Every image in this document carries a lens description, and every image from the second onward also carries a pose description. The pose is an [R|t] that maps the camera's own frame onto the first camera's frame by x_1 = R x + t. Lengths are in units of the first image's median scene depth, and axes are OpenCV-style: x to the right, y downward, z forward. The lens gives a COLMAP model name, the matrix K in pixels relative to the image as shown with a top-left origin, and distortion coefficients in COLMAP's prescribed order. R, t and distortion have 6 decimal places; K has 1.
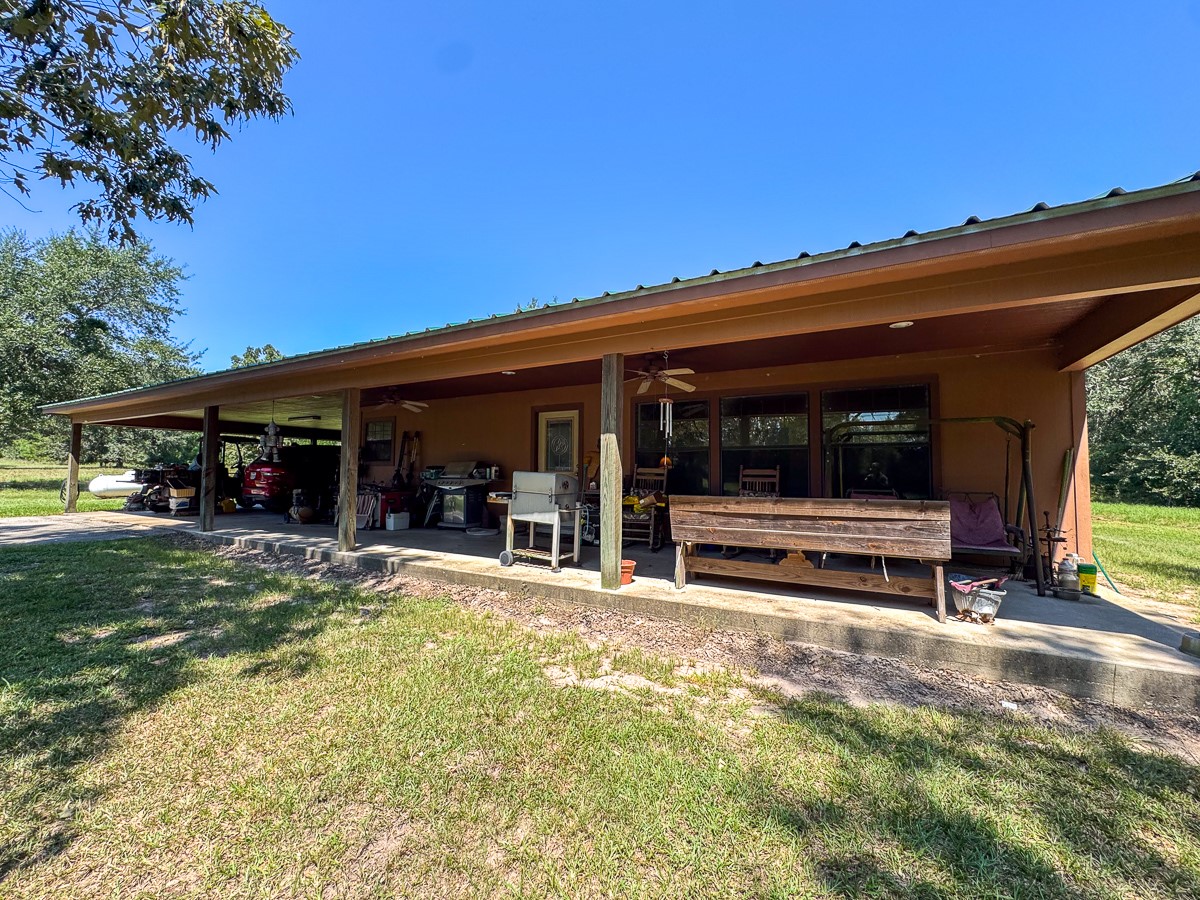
lens RADIAL K [[478.9, 0, 599.5], [0, 478.9, 453.5], [0, 0, 1]] dist [-0.004224, 0.000762]
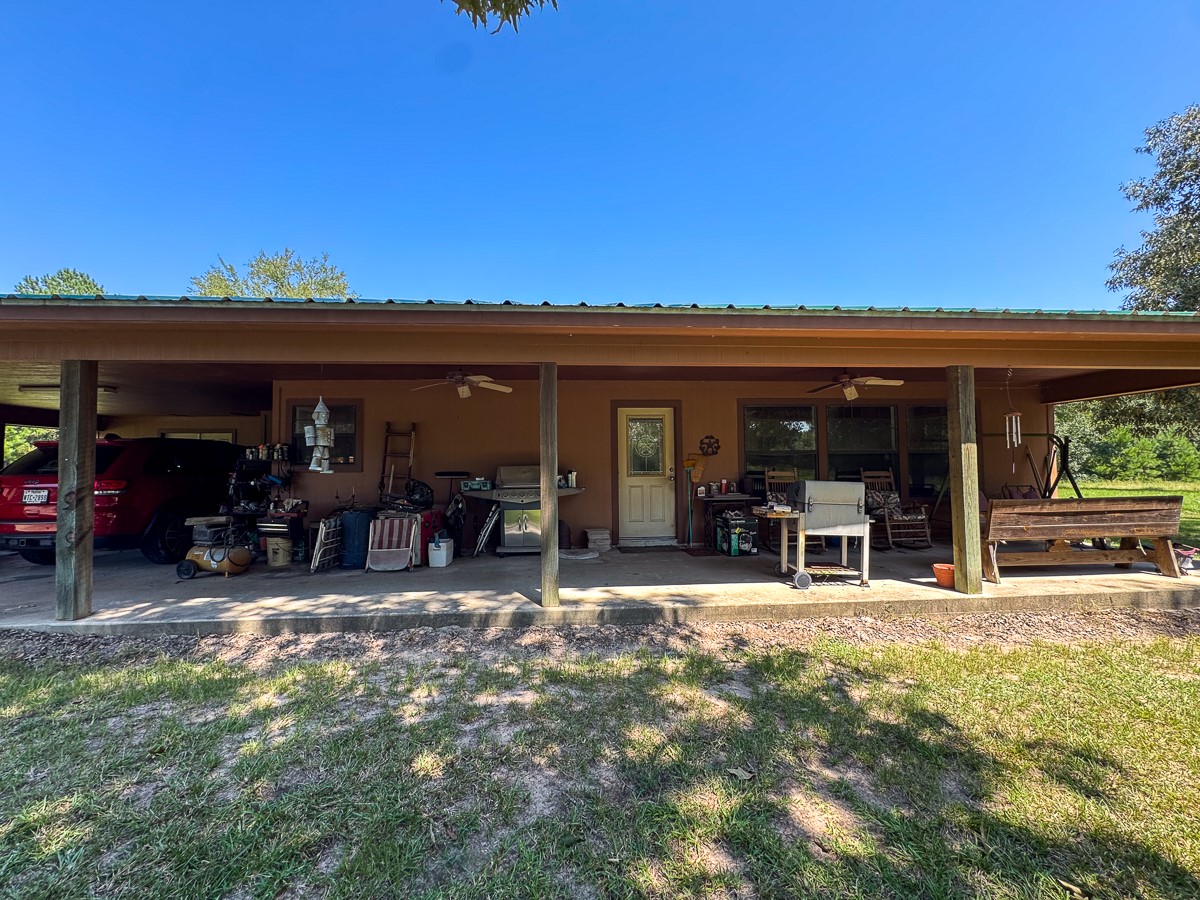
lens RADIAL K [[478.9, 0, 599.9], [0, 478.9, 447.2], [0, 0, 1]] dist [-0.004224, 0.000762]
pose [[0.834795, 0.007489, 0.550510, -1.032782], [-0.008033, 0.999967, -0.001422, -0.021296], [-0.550503, -0.003235, 0.834827, 0.494864]]
